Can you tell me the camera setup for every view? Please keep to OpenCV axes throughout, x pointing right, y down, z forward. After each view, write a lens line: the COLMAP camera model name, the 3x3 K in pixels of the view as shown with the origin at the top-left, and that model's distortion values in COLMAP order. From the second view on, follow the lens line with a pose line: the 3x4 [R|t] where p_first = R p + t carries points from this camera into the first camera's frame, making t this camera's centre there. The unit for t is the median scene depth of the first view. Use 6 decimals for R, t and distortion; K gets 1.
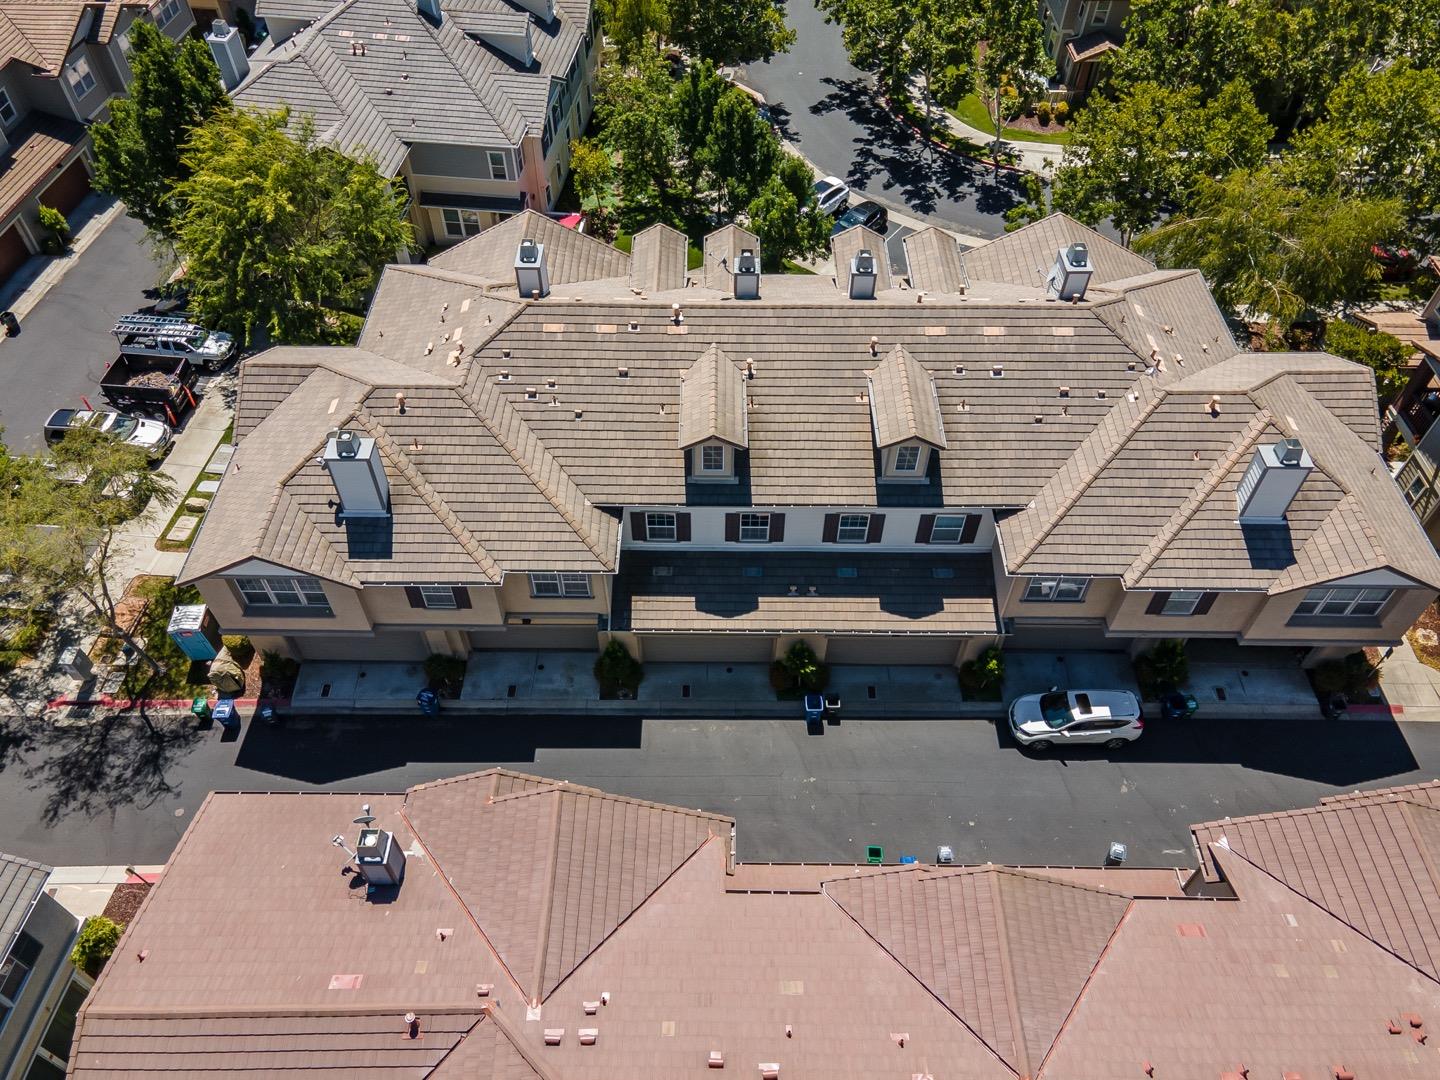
lens RADIAL K [[1047.1, 0, 713.6], [0, 1047.1, 543.1], [0, 0, 1]] dist [0.022299, 0.047048]
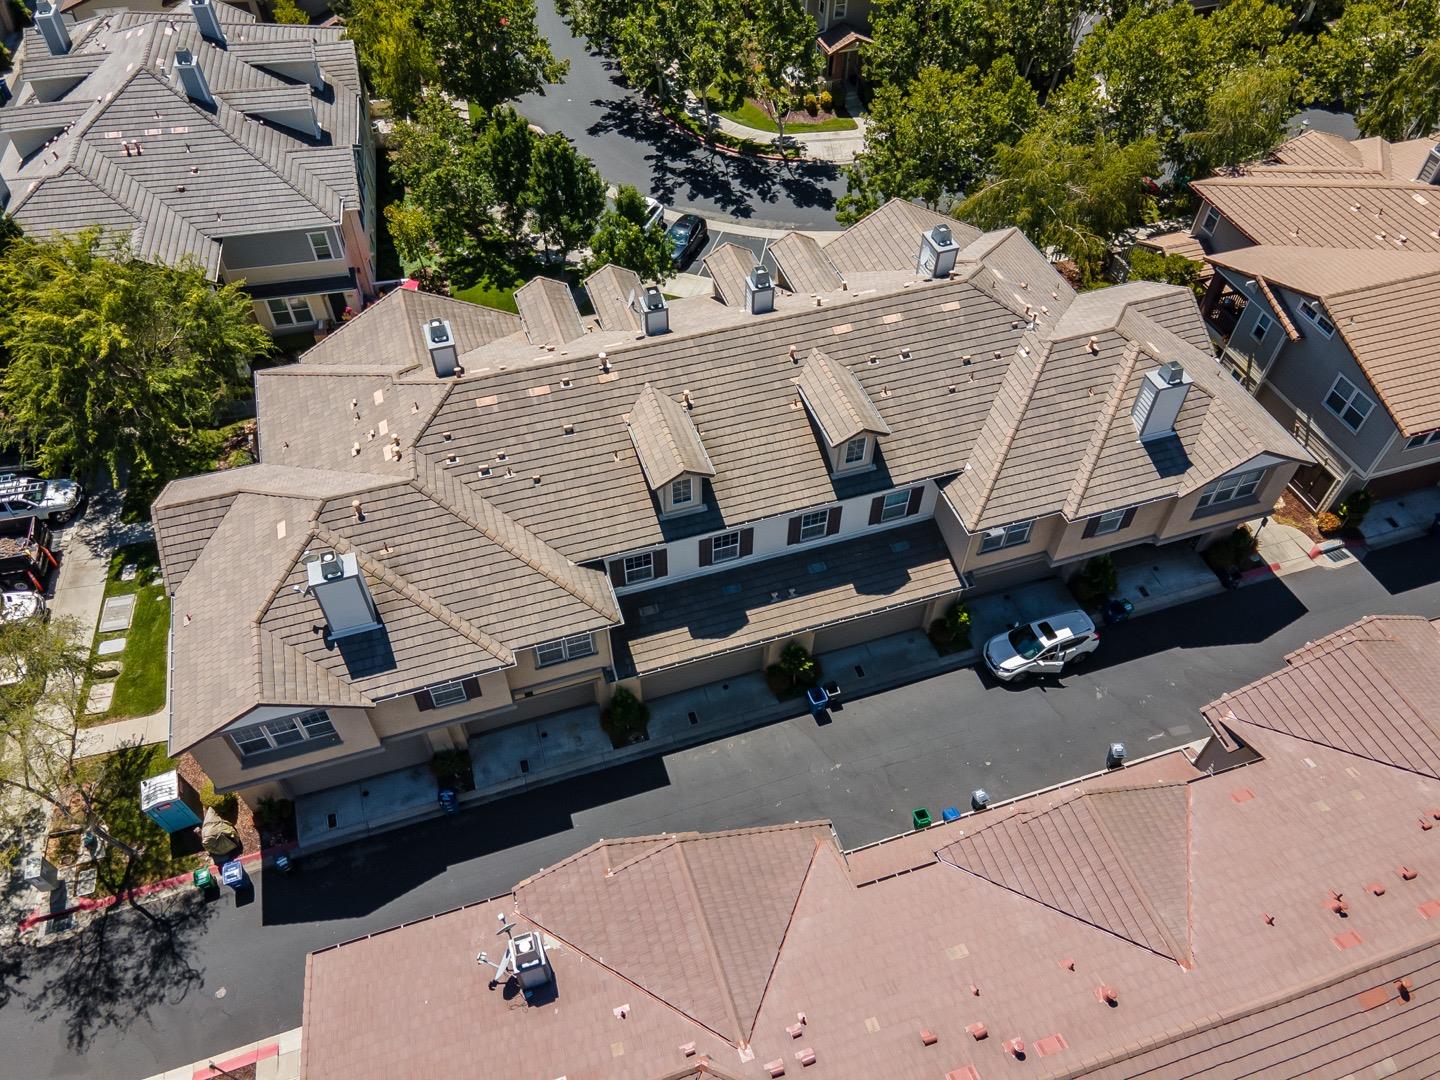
lens RADIAL K [[1044.9, 0, 713.9], [0, 1044.9, 544.7], [0, 0, 1]] dist [0.044958, 0.005207]
pose [[0.948916, -0.238858, 0.206167, -0.186238], [0.238882, 0.970723, 0.025154, -0.046689], [-0.206139, 0.025381, 0.978193, -0.013251]]
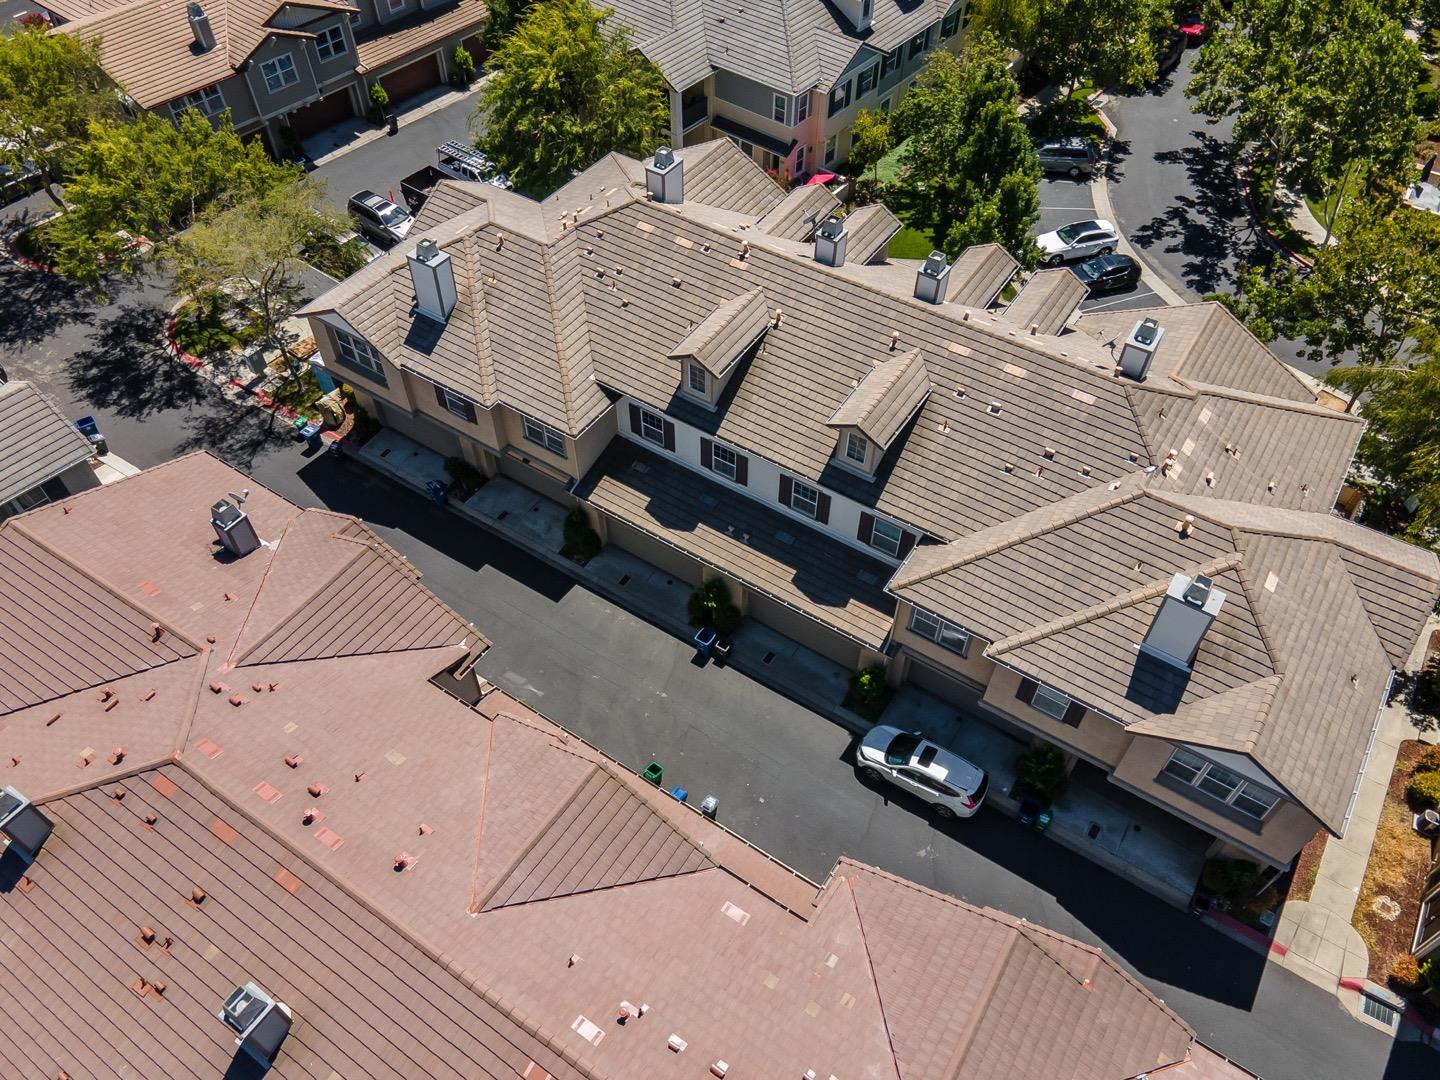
lens RADIAL K [[1047.1, 0, 713.6], [0, 1047.1, 543.1], [0, 0, 1]] dist [0.022299, 0.047048]
pose [[0.837802, 0.414535, -0.355314, 0.443151], [-0.414887, 0.906417, 0.079221, -0.019587], [0.354903, 0.081043, 0.931384, 0.015426]]
